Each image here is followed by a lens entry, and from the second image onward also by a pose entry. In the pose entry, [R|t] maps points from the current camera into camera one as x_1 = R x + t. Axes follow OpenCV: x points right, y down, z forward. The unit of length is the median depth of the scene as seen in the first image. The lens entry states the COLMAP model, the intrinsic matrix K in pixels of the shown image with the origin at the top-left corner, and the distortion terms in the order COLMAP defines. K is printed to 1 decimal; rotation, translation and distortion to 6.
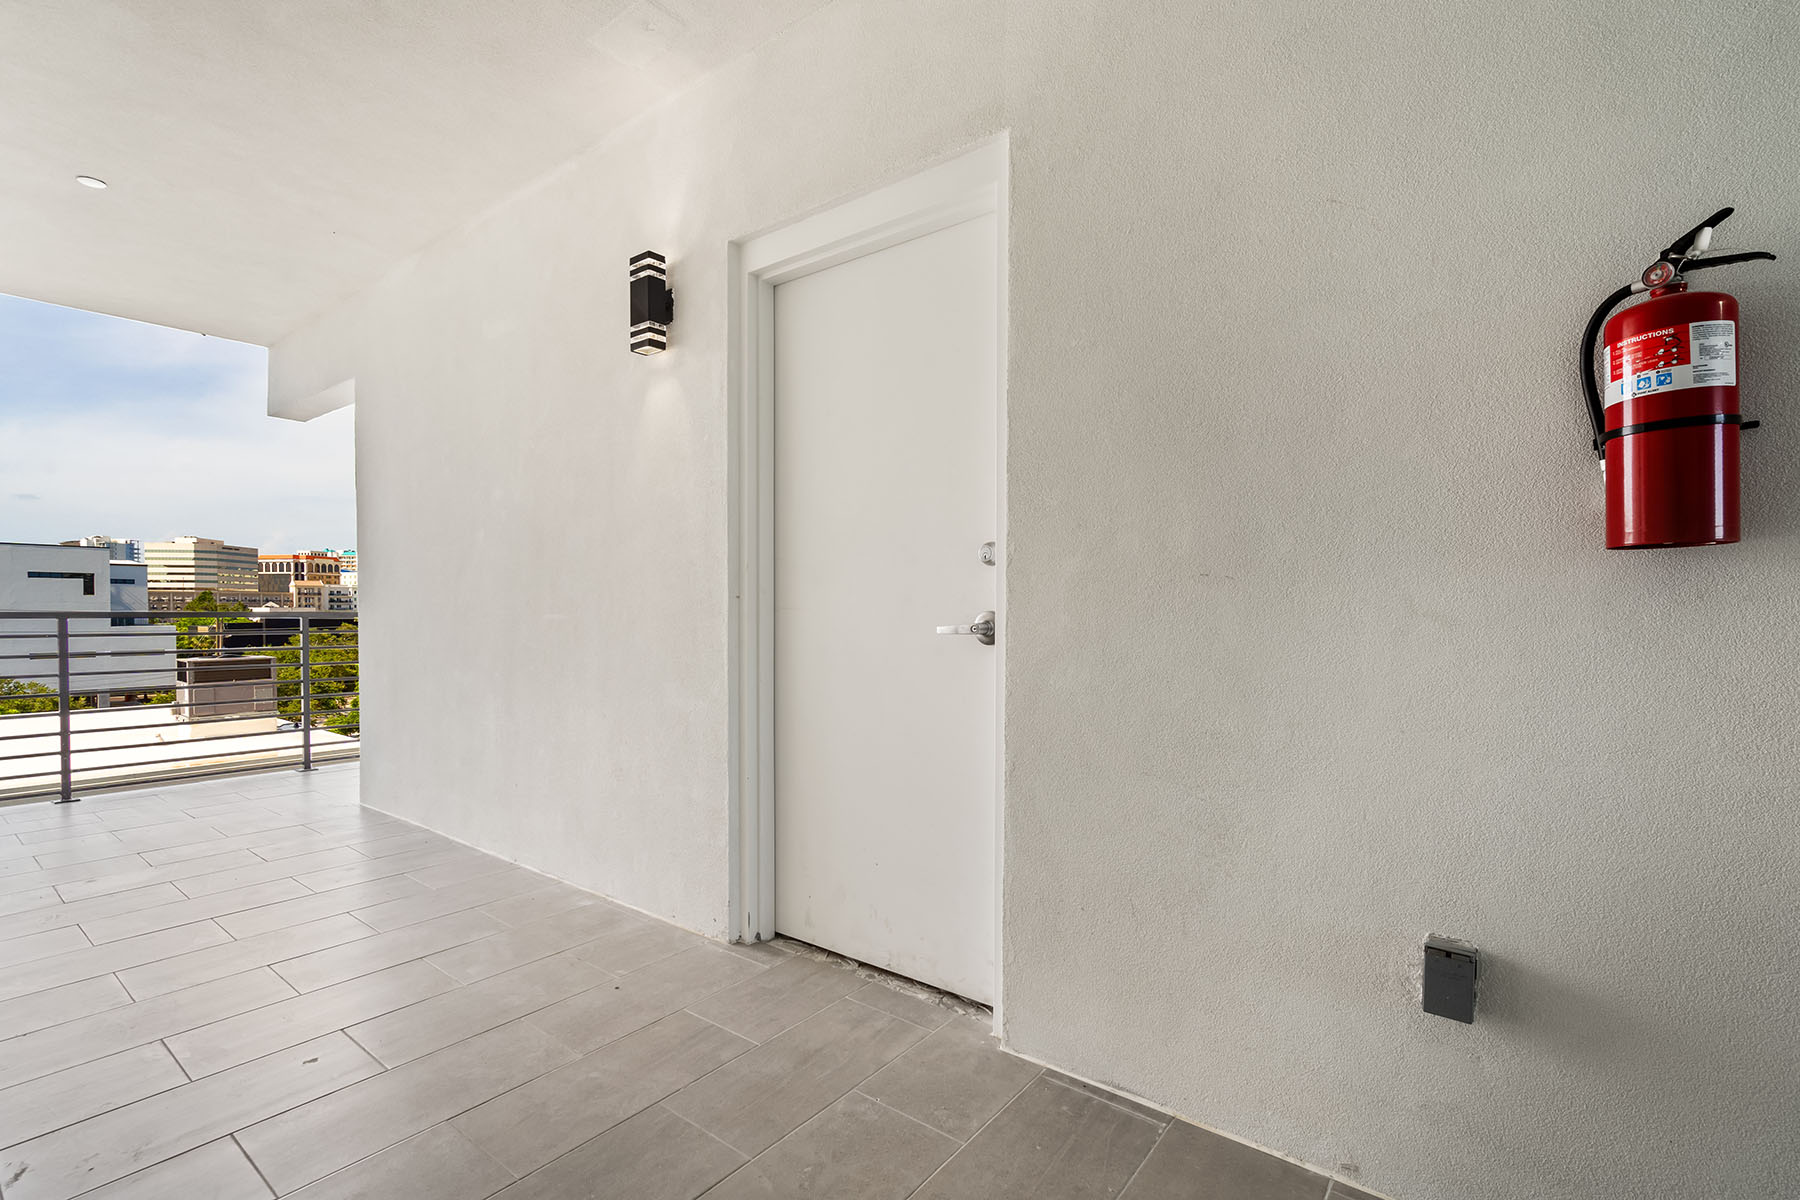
lens RADIAL K [[840.1, 0, 904.9], [0, 840.1, 610.9], [0, 0, 1]] dist [-0.004000, 0.000445]
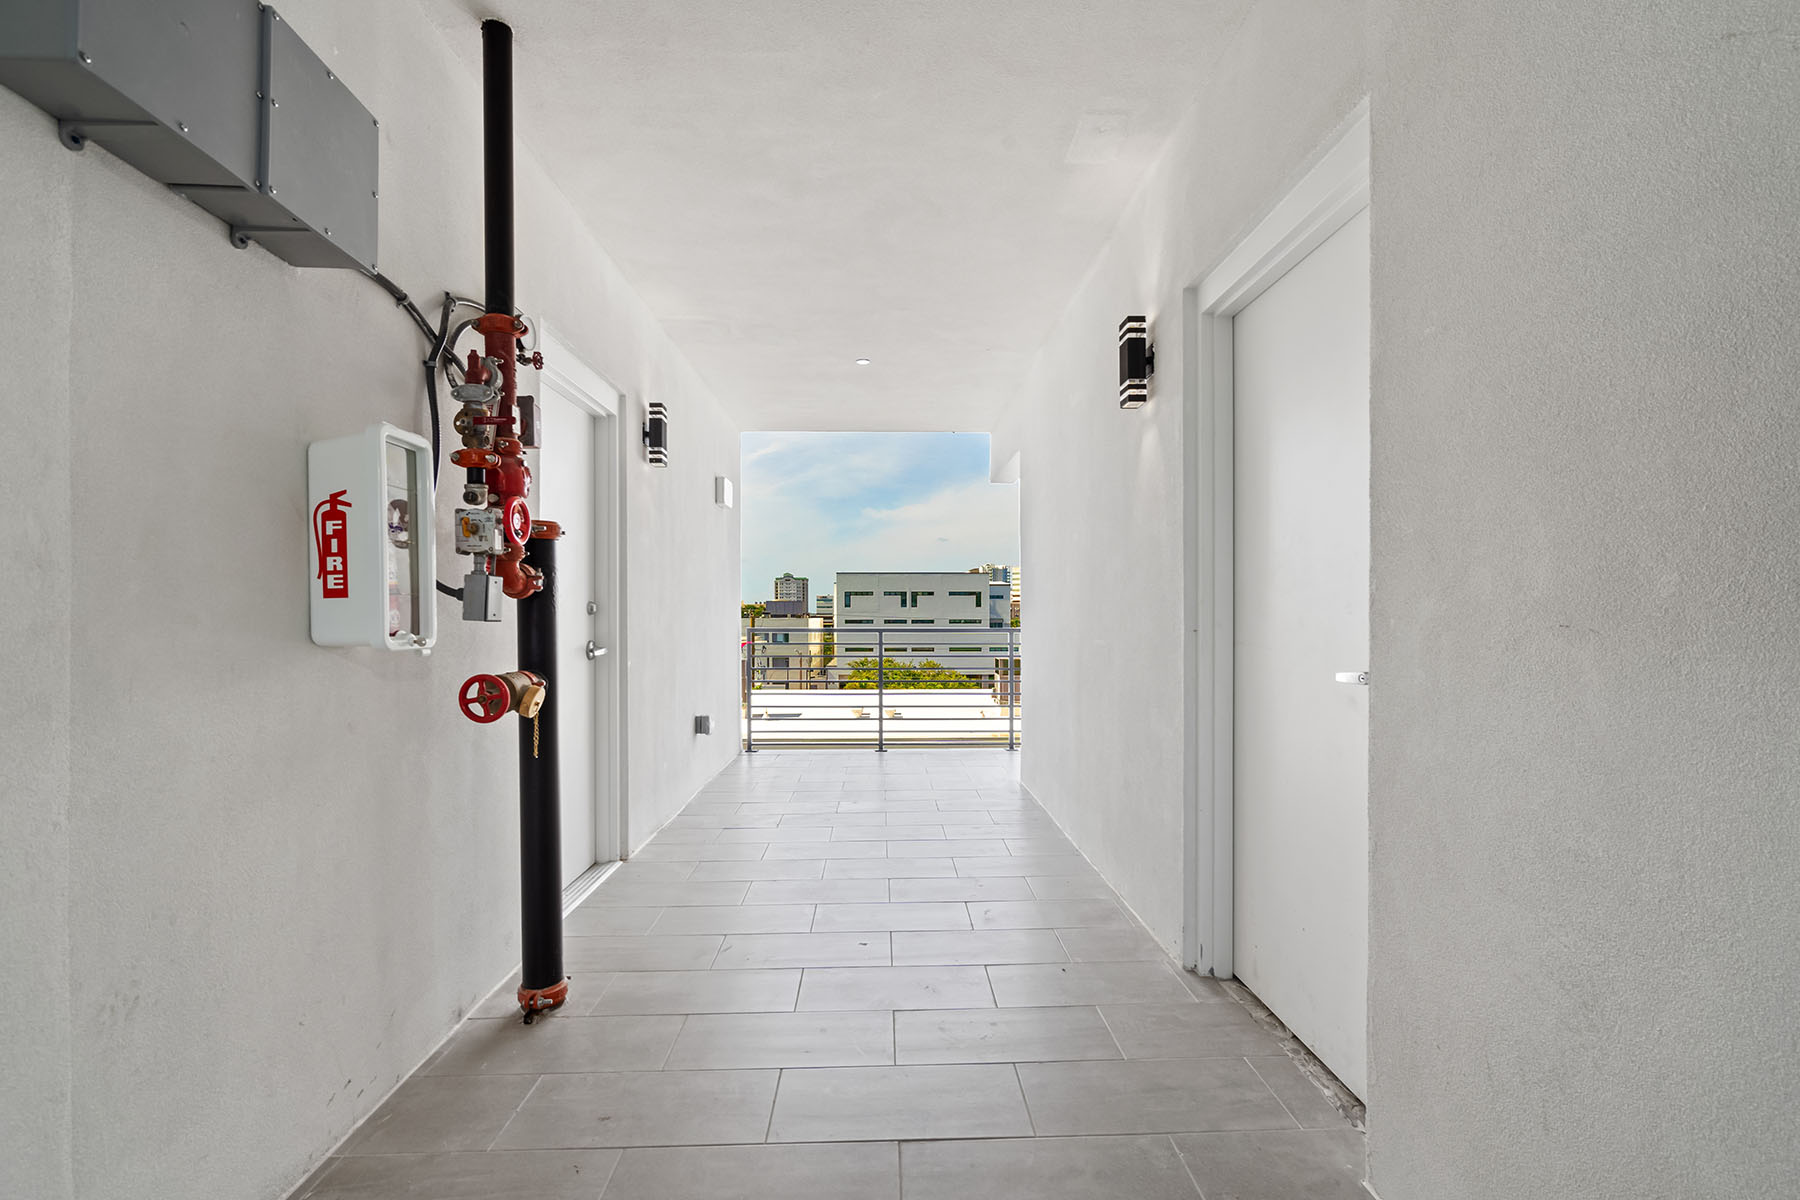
lens RADIAL K [[842.6, 0, 905.8], [0, 842.6, 596.6], [0, 0, 1]] dist [0.001412, 0.001322]
pose [[0.625052, -0.017875, -0.780379, 0.384841], [0.000762, 0.999751, -0.022289, -0.035772], [0.780583, 0.013337, 0.624910, 0.083052]]
